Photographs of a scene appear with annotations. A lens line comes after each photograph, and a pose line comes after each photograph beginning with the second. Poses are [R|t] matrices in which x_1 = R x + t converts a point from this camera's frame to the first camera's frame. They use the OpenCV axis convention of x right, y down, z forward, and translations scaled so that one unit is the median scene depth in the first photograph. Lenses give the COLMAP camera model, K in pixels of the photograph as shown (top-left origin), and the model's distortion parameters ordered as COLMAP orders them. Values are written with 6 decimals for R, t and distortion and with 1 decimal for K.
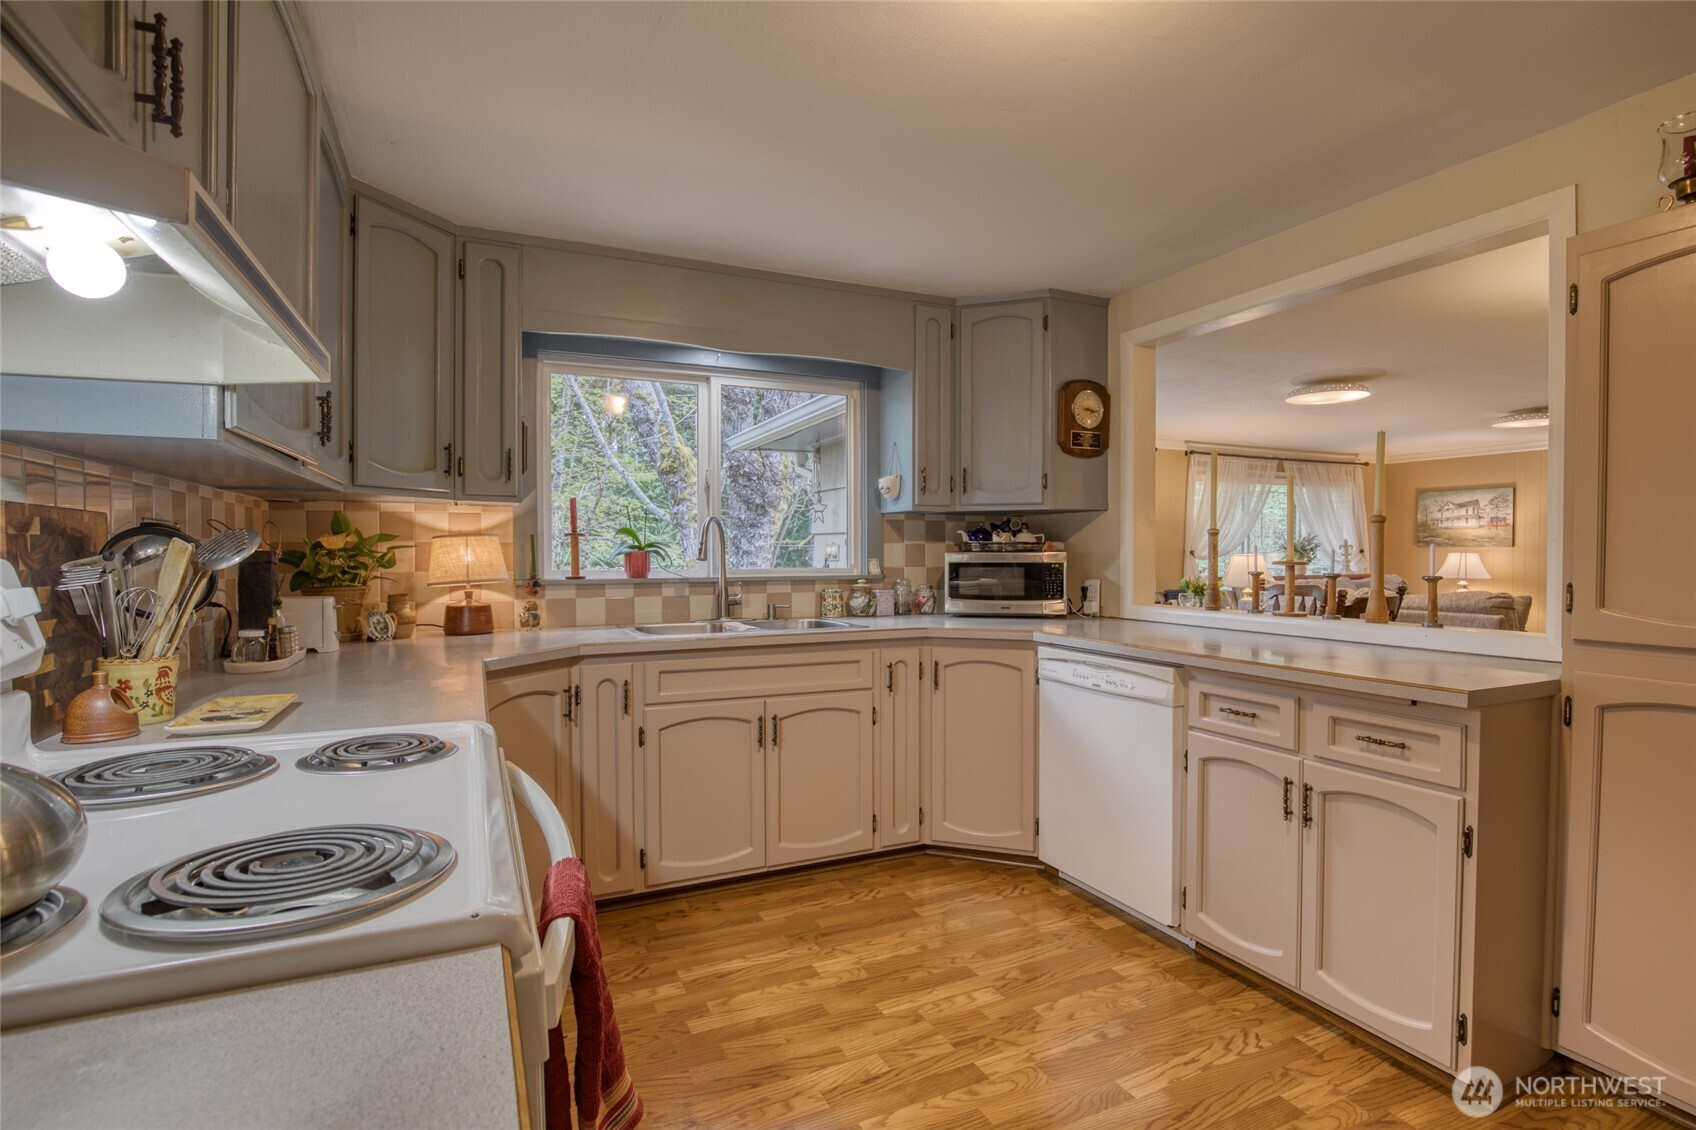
lens RADIAL K [[795.0, 0, 809.2], [0, 795.0, 561.5], [0, 0, 1]] dist [-0.033043, 0.003535]
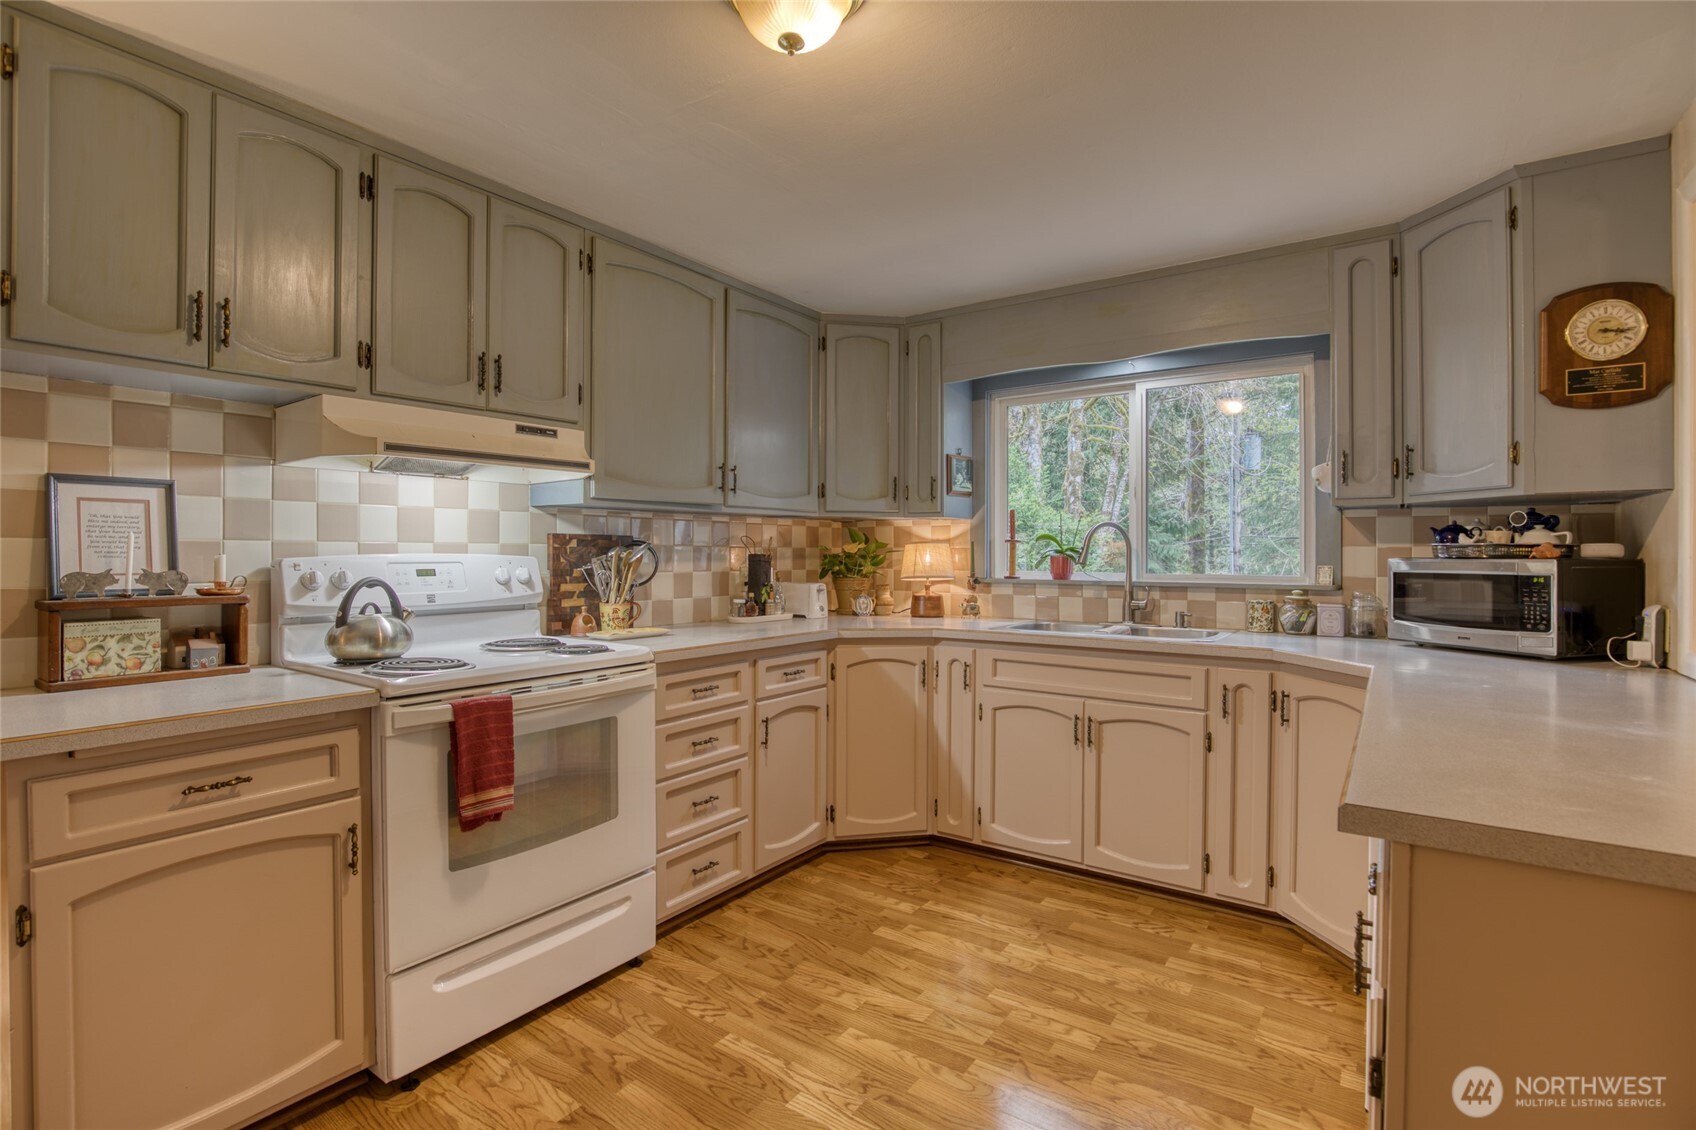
lens RADIAL K [[771.4, 0, 850.1], [0, 771.4, 551.7], [0, 0, 1]] dist [-0.028955, 0.000105]
pose [[0.521421, 0.000675, -0.853299, 0.603319], [-0.014478, 0.999863, -0.008056, -0.005406], [0.853177, 0.016555, 0.521359, 0.209532]]
